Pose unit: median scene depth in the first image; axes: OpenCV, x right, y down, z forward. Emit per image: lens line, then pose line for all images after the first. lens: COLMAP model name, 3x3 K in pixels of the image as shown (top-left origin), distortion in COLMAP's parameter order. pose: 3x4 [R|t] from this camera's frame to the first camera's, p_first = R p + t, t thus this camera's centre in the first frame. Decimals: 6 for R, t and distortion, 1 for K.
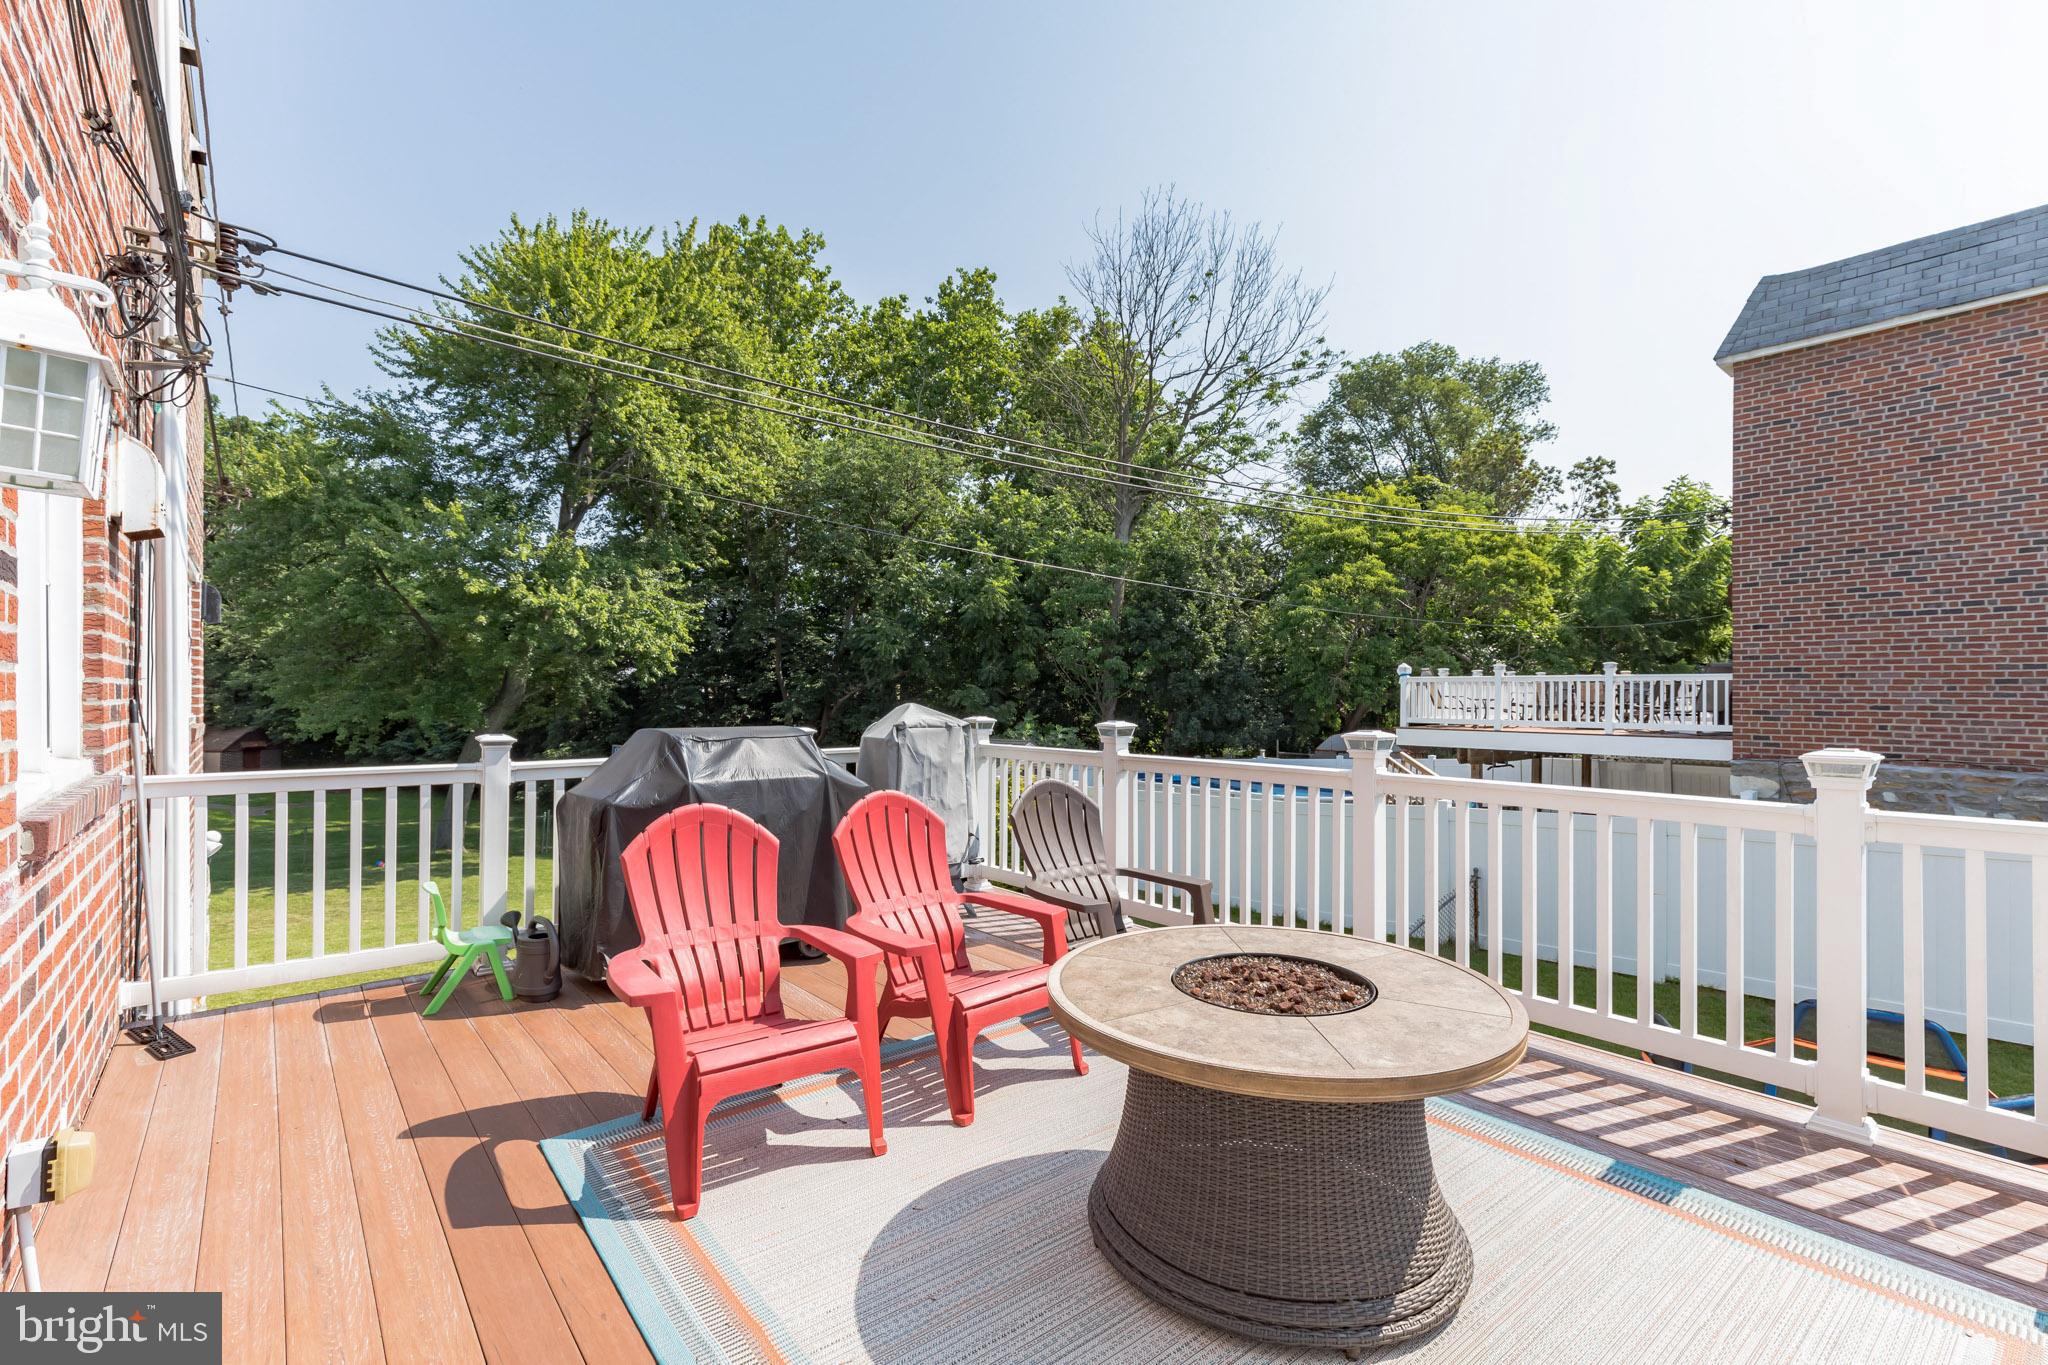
lens RADIAL K [[920.7, 0, 1019.2], [0, 920.7, 682.3], [0, 0, 1]] dist [0.016231, 0.000720]
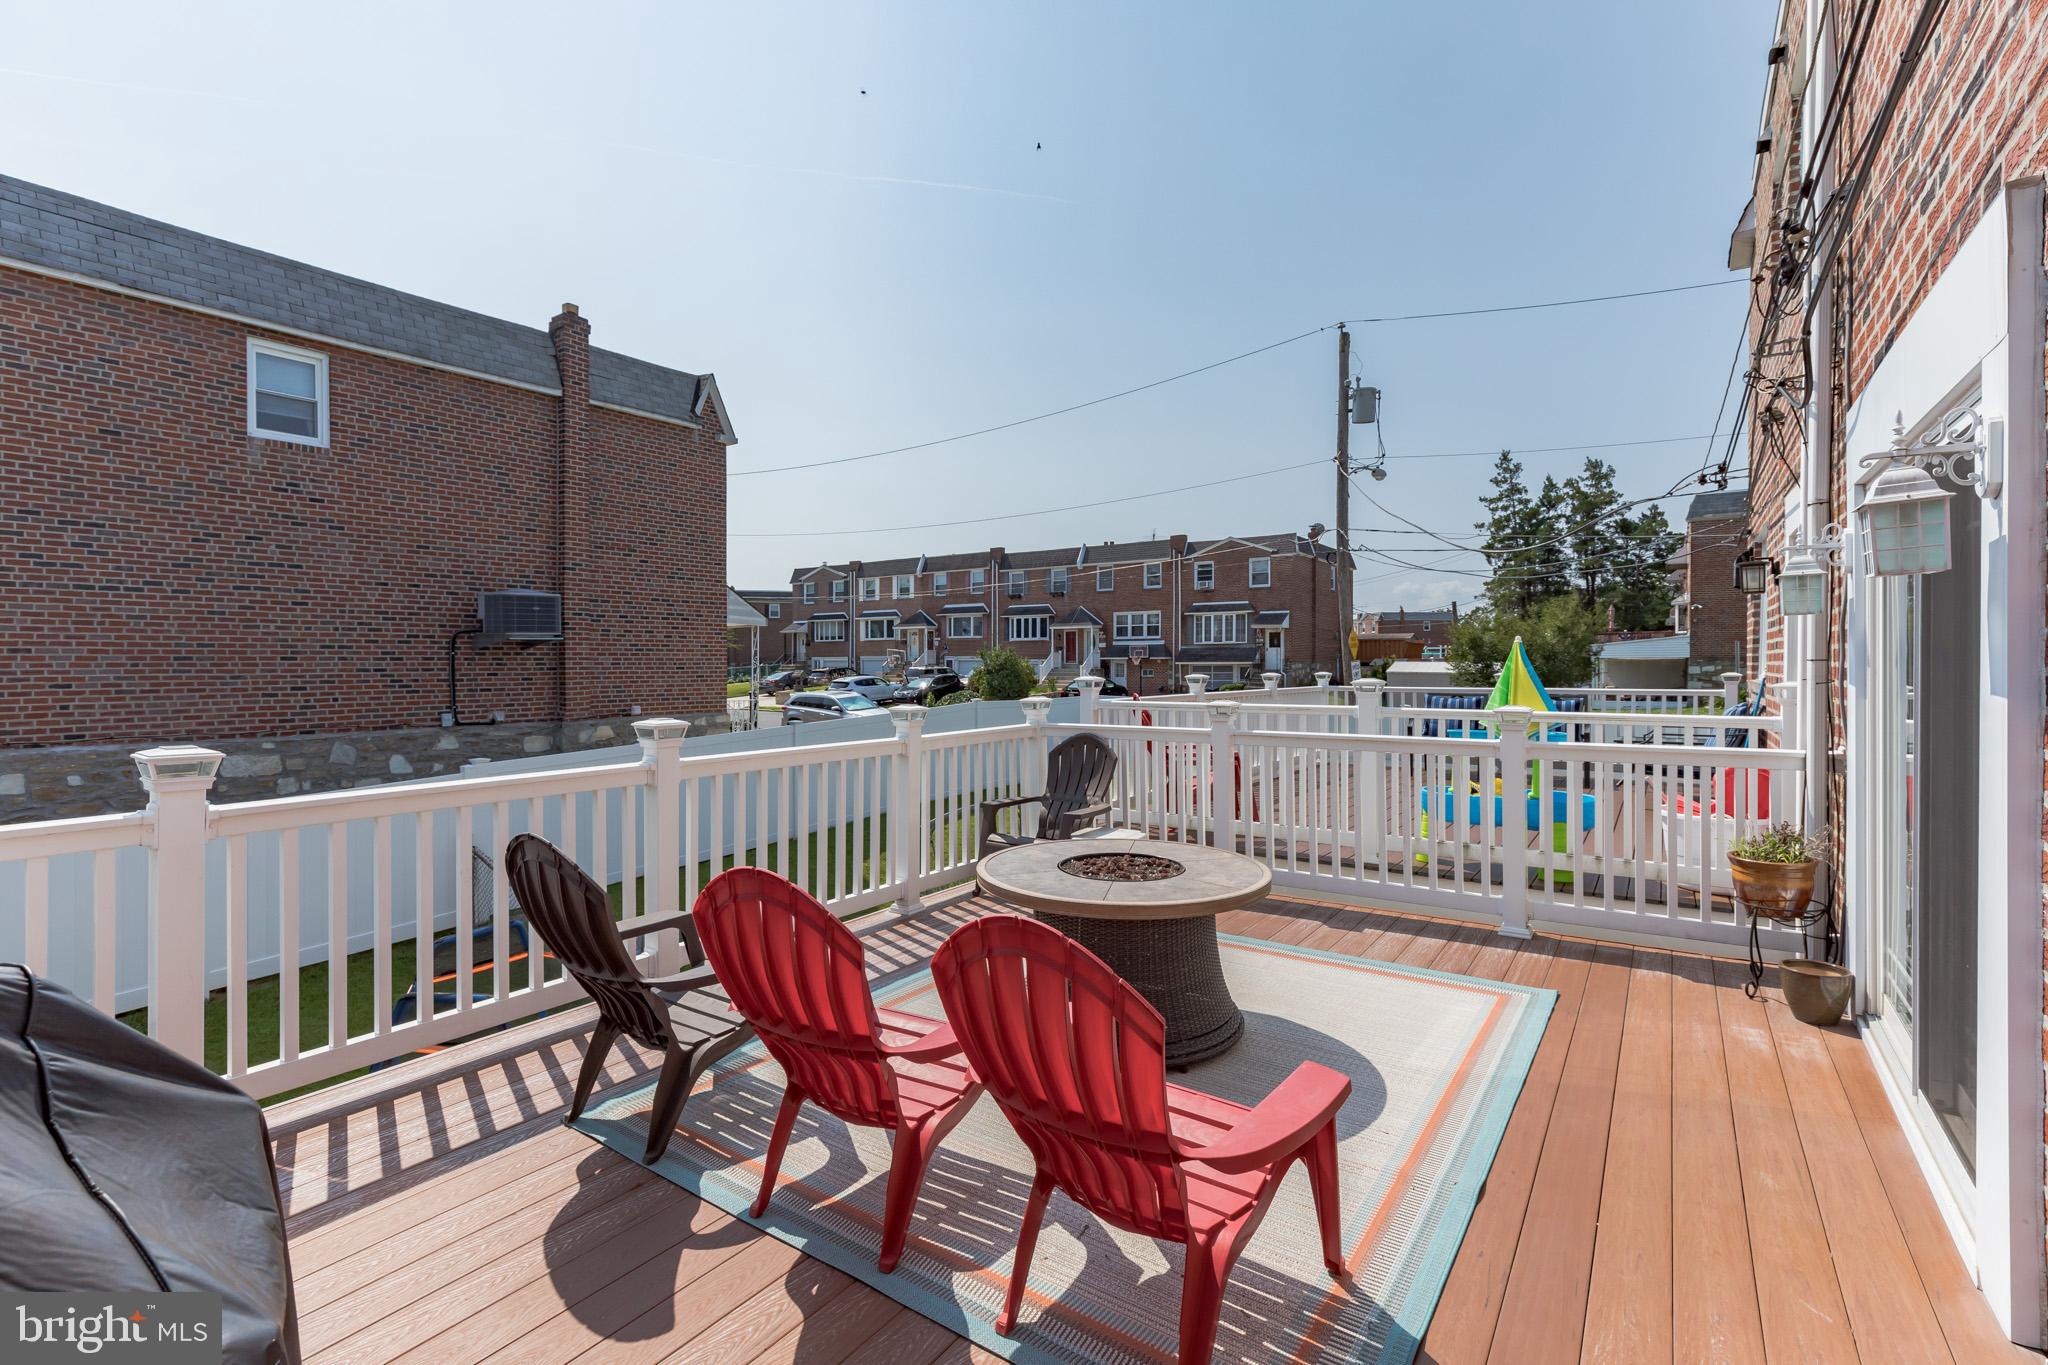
lens RADIAL K [[920.7, 0, 1020.2], [0, 920.7, 671.5], [0, 0, 1]] dist [0.016231, 0.000720]
pose [[-0.261526, -0.009833, 0.965146, -0.233774], [-0.003201, 0.999951, 0.009320, 0.000955], [-0.965191, -0.000652, -0.261545, 0.332766]]
